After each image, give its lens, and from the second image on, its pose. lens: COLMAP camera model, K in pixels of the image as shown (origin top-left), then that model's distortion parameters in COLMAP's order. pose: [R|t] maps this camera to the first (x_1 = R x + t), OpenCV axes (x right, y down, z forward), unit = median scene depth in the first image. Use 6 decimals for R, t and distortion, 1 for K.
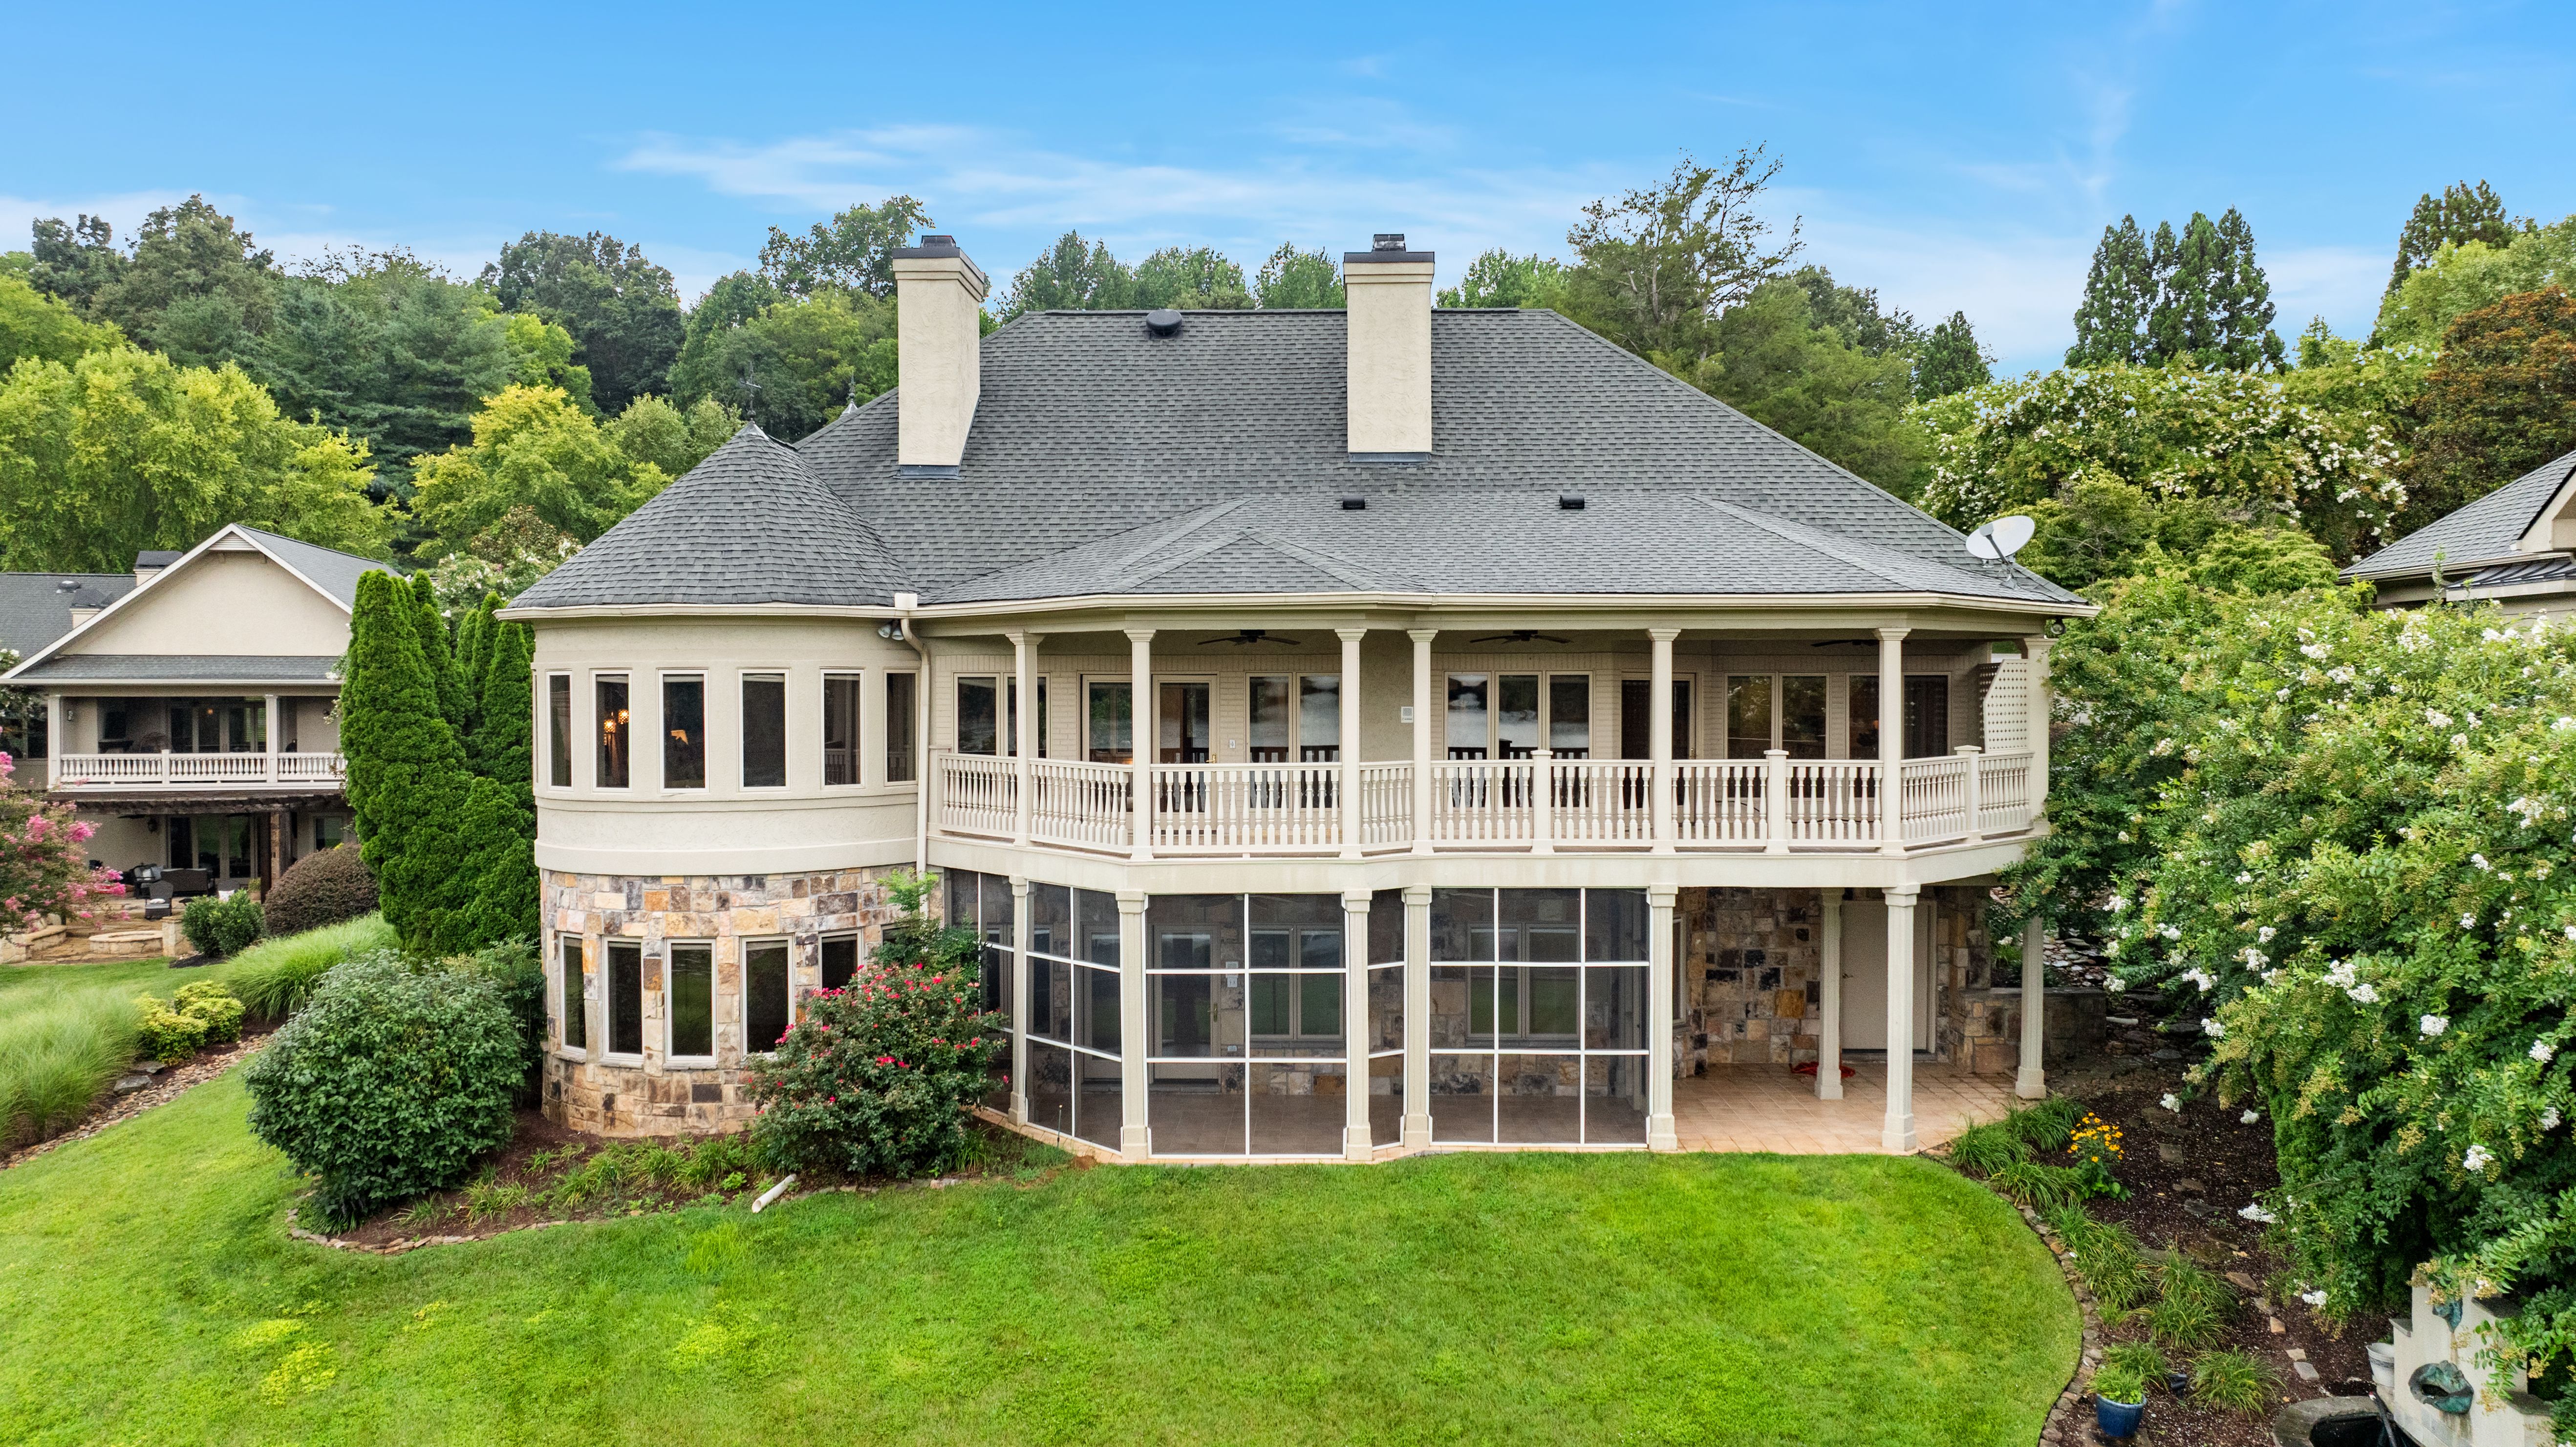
lens RADIAL K [[1821.7, 0, 1284.6], [0, 1821.7, 717.8], [0, 0, 1]] dist [-0.026250, 0.010167]
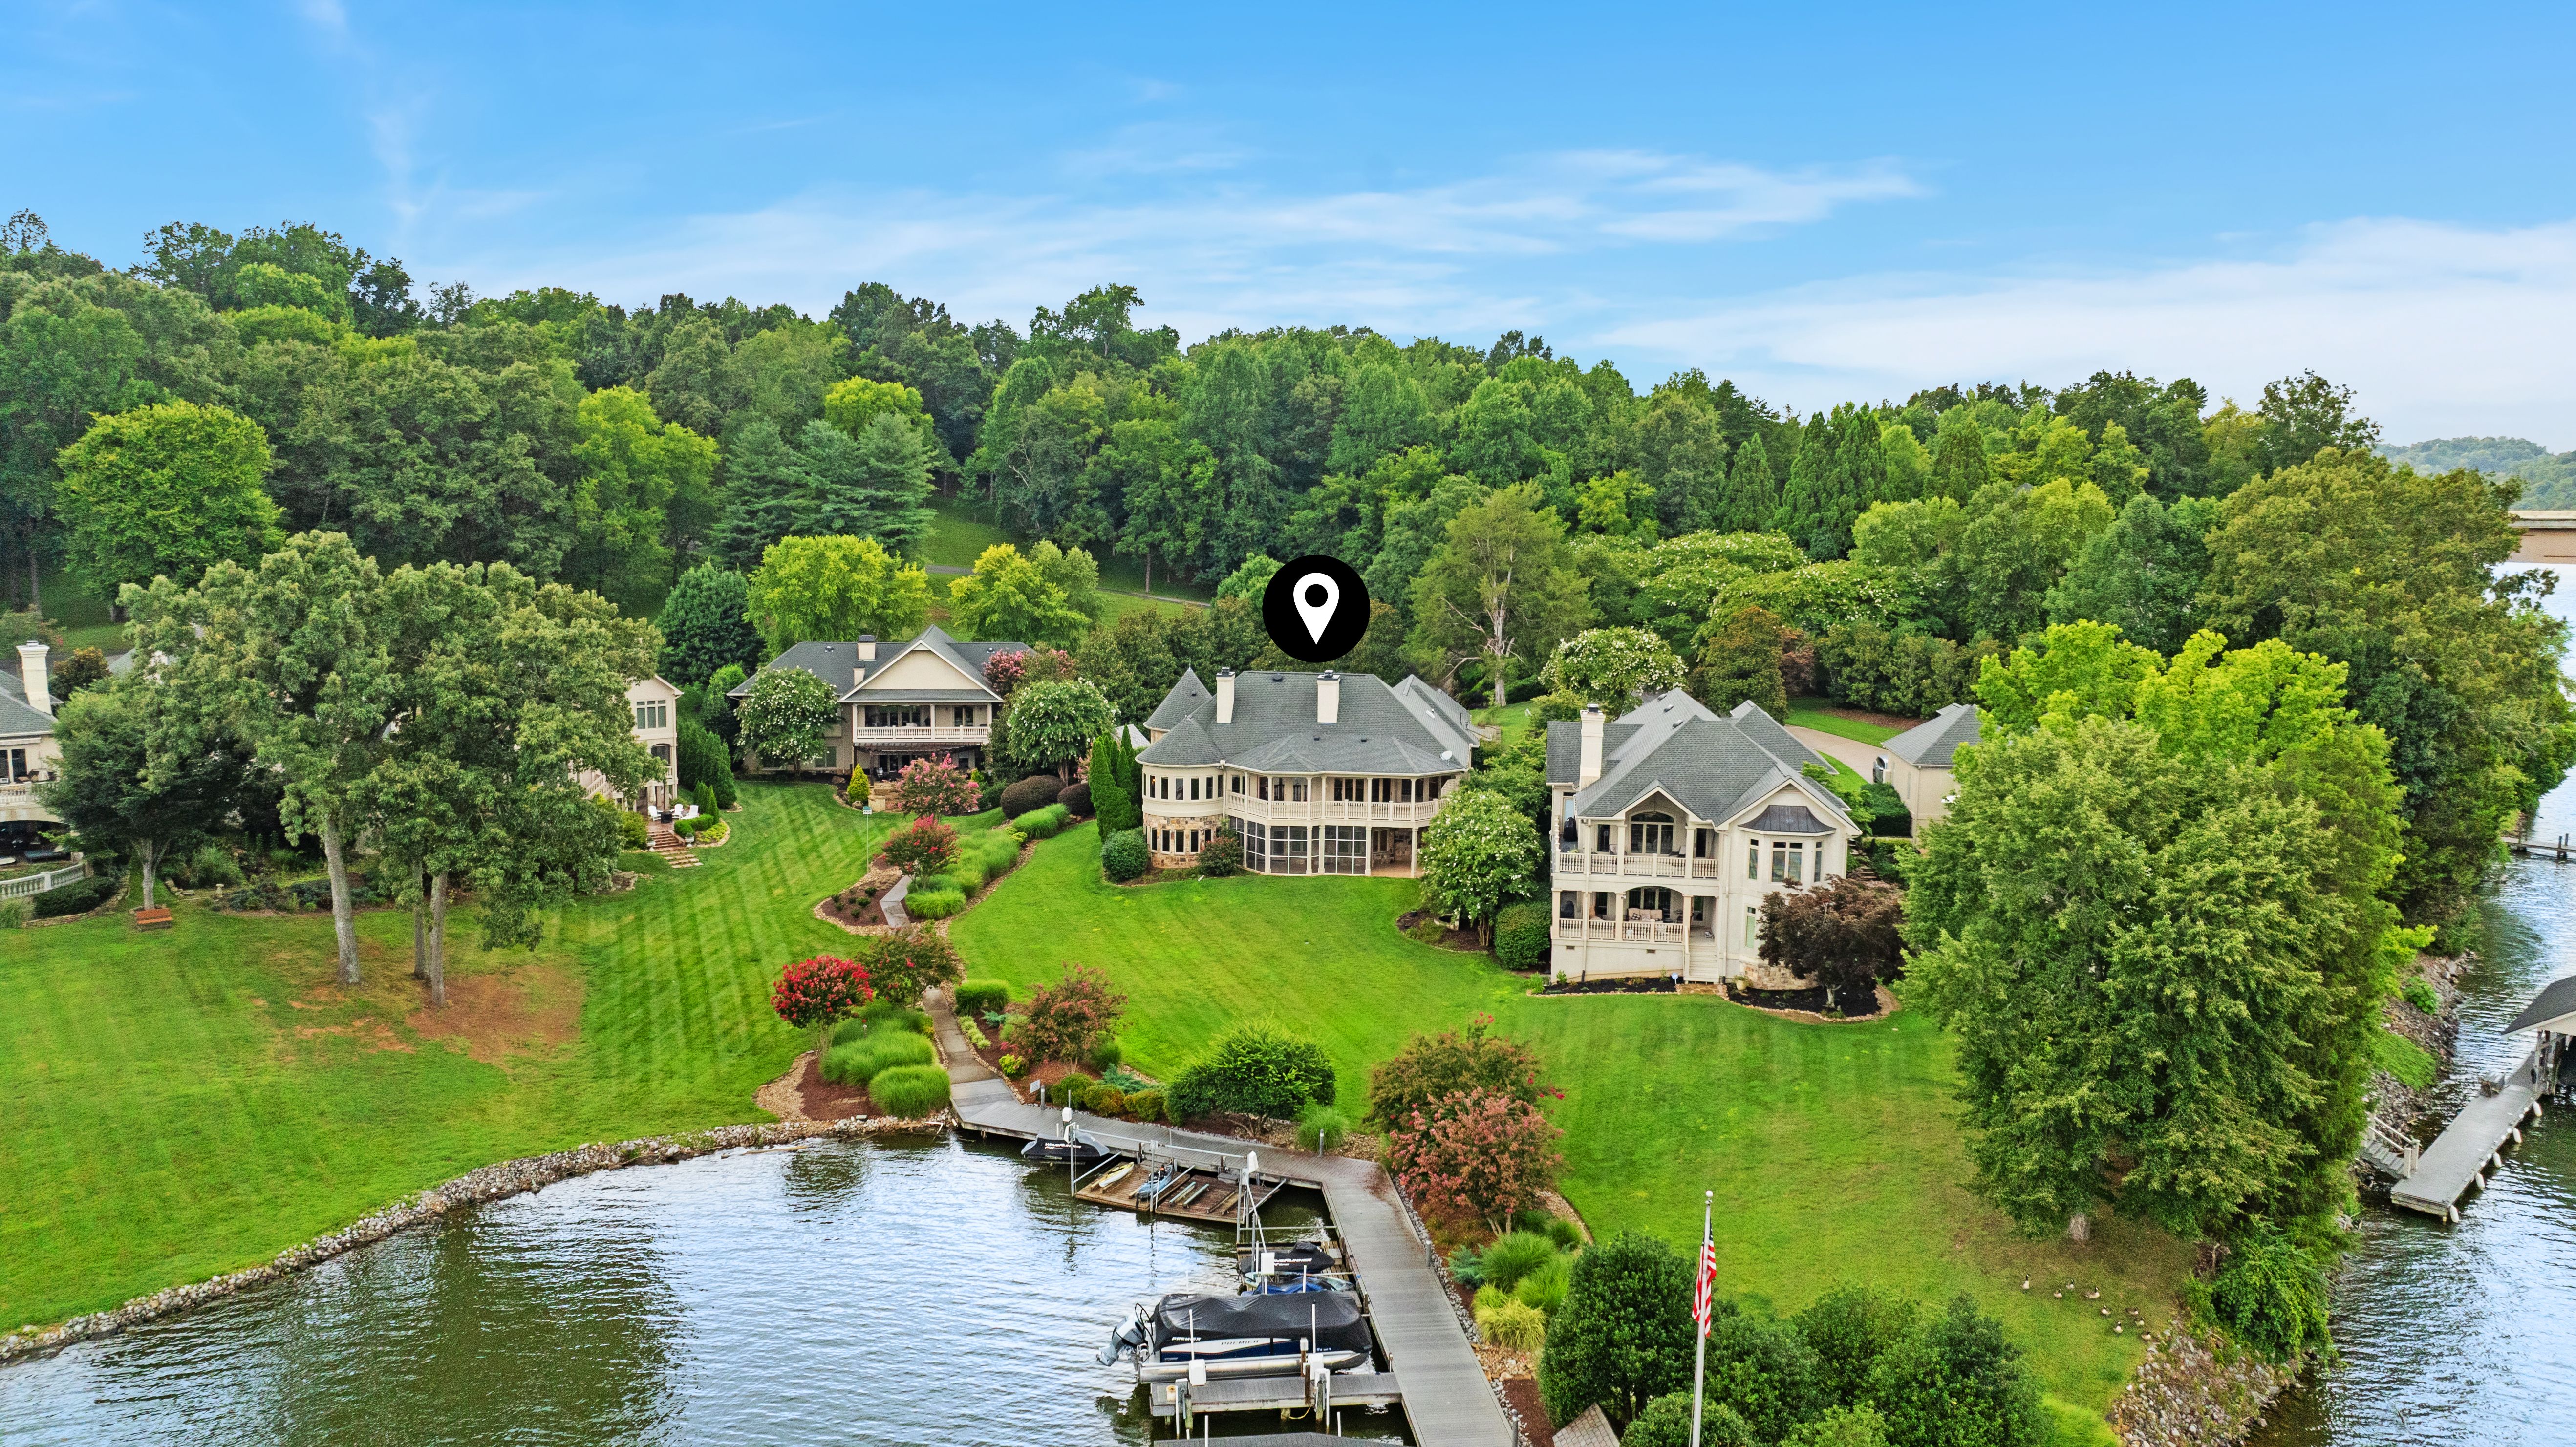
lens RADIAL K [[1821.7, 0, 1288.1], [0, 1821.7, 725.8], [0, 0, 1]] dist [-0.026250, 0.010167]
pose [[0.997259, 0.026386, -0.069120, 0.323735], [-0.018083, 0.992835, 0.118117, -0.791421], [0.071742, -0.116543, 0.990591, -4.078323]]
